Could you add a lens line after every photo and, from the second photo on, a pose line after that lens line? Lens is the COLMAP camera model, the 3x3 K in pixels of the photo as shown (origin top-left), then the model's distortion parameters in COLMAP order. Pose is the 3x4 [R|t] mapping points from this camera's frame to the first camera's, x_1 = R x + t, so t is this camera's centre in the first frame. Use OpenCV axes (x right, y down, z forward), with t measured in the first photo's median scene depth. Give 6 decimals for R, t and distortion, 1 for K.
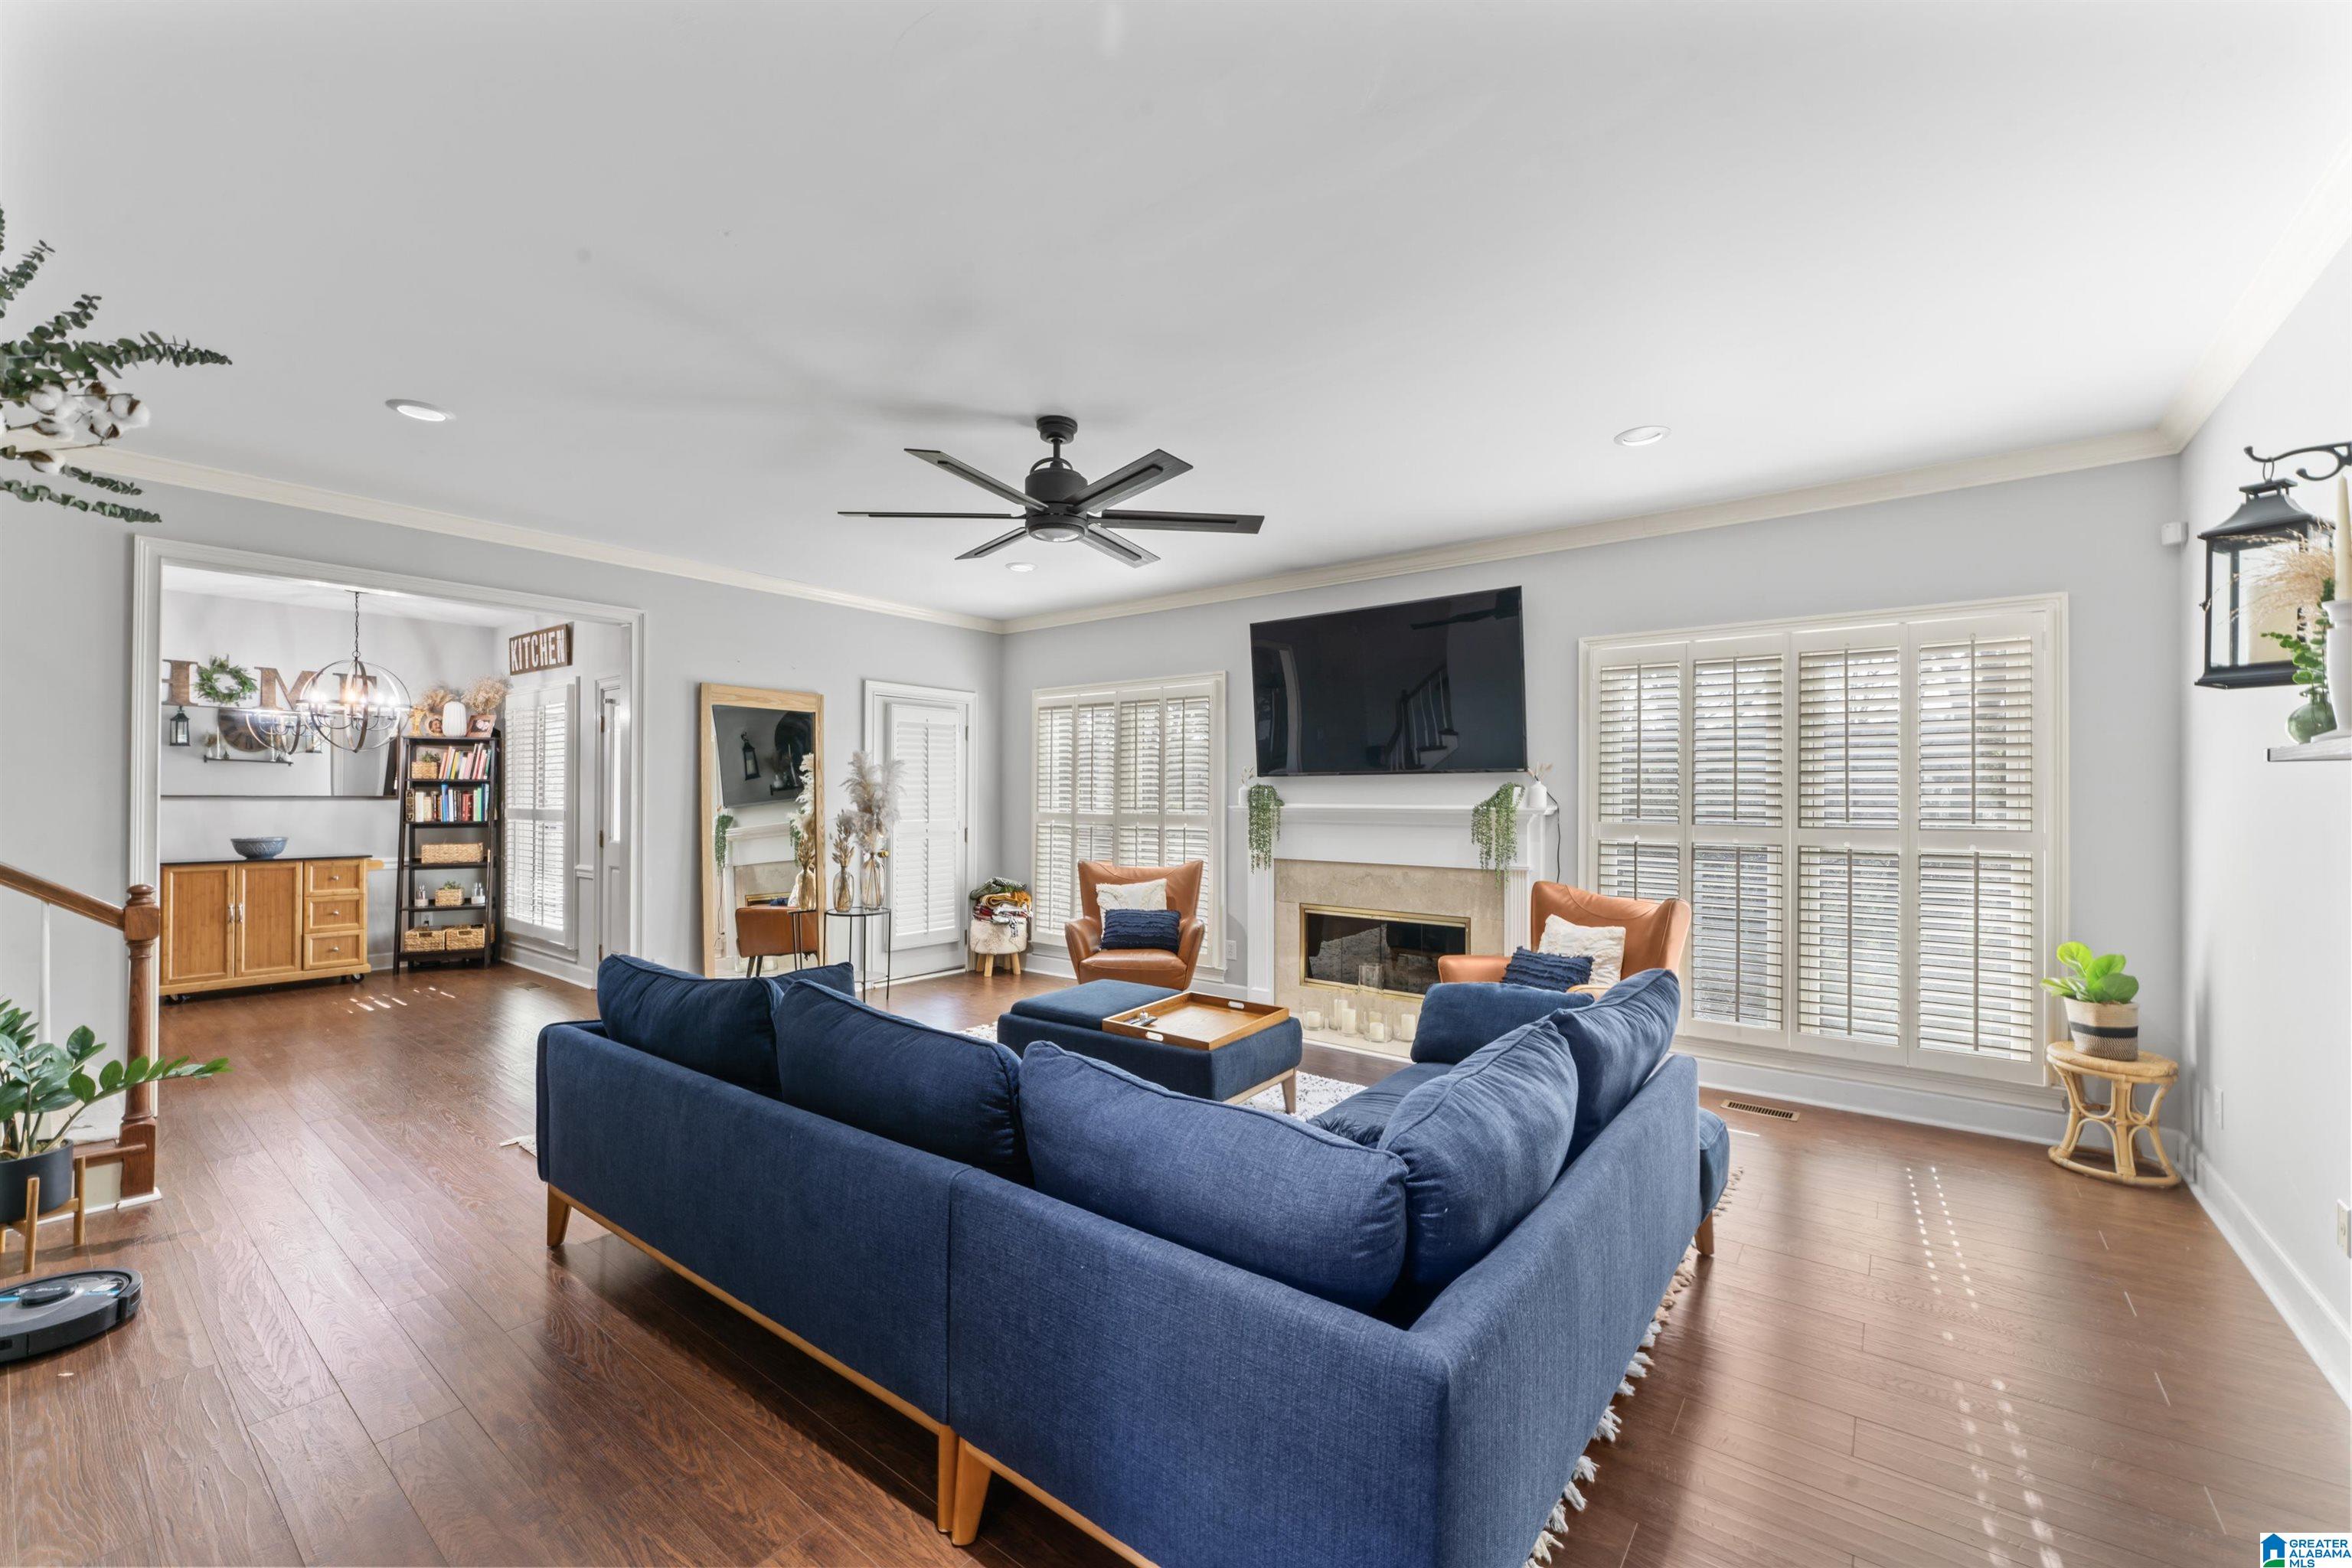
lens RADIAL K [[947.7, 0, 1182.1], [0, 947.7, 786.5], [0, 0, 1]] dist [-0.008584, -0.000023]
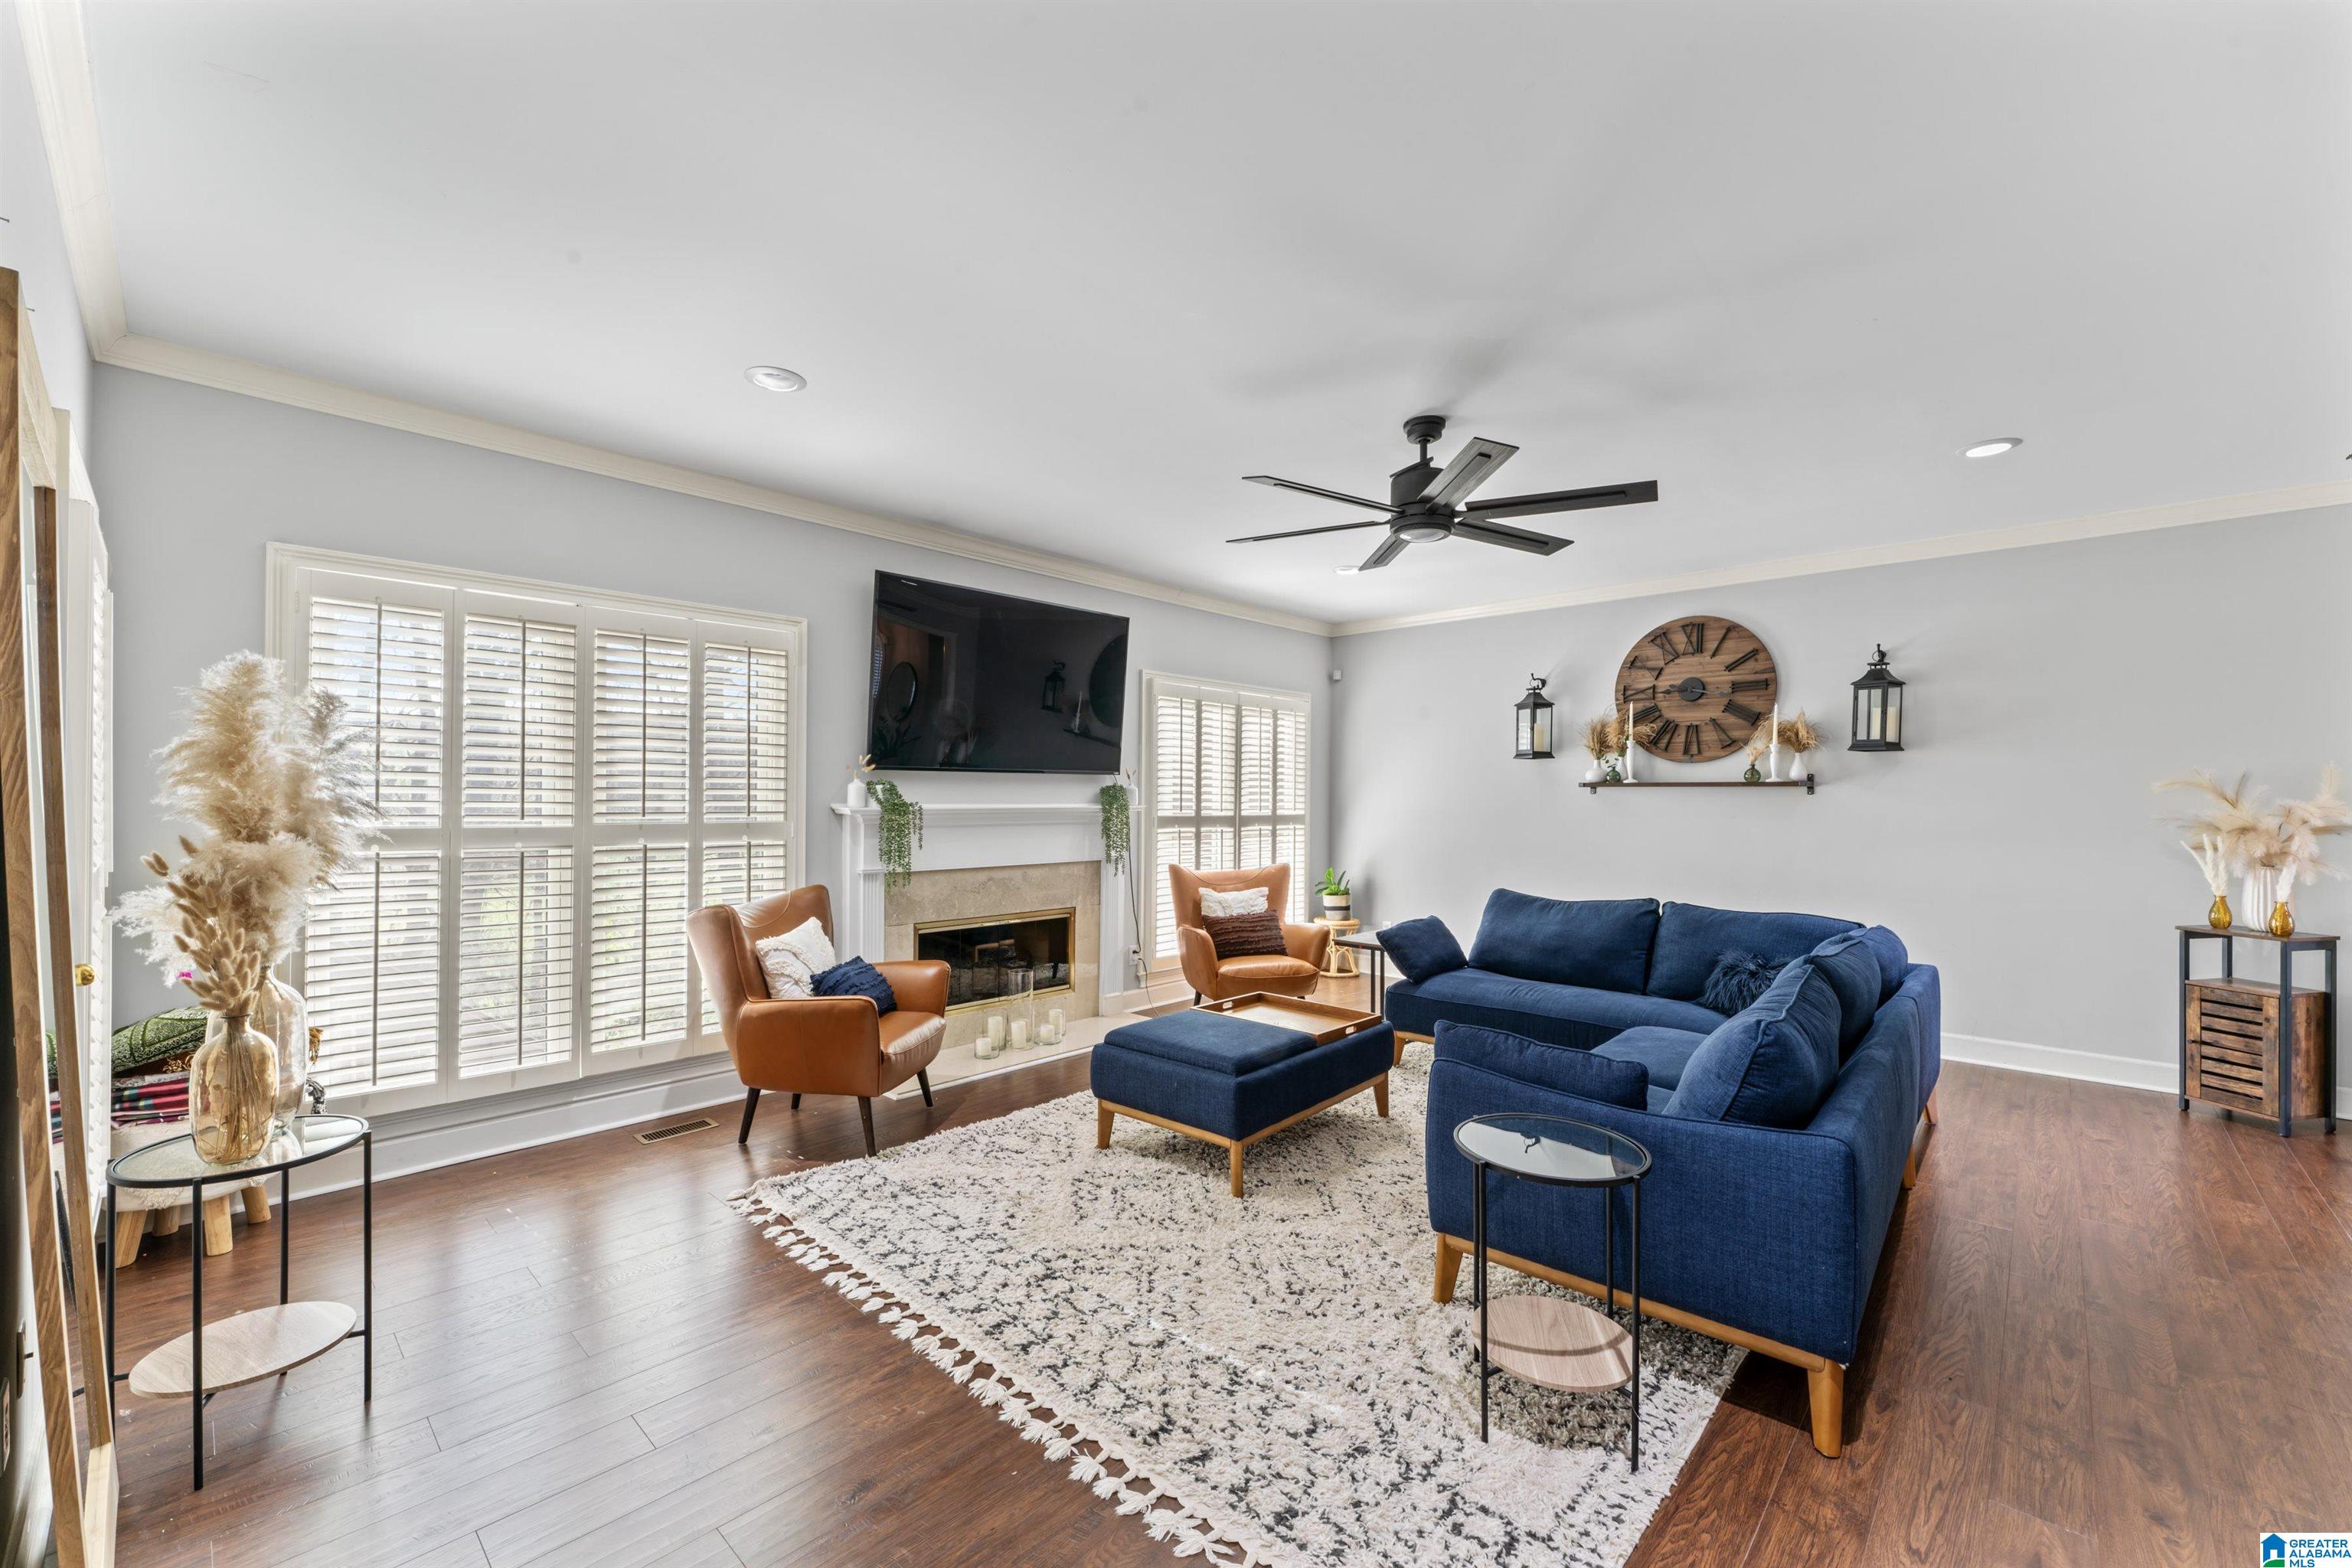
lens RADIAL K [[947.7, 0, 1181.0], [0, 947.7, 792.8], [0, 0, 1]] dist [-0.008584, -0.000023]
pose [[0.078635, 0.002709, 0.996900, -0.700085], [-0.016748, 0.999859, -0.001396, 0.006009], [-0.996763, -0.016586, 0.078669, 0.717316]]
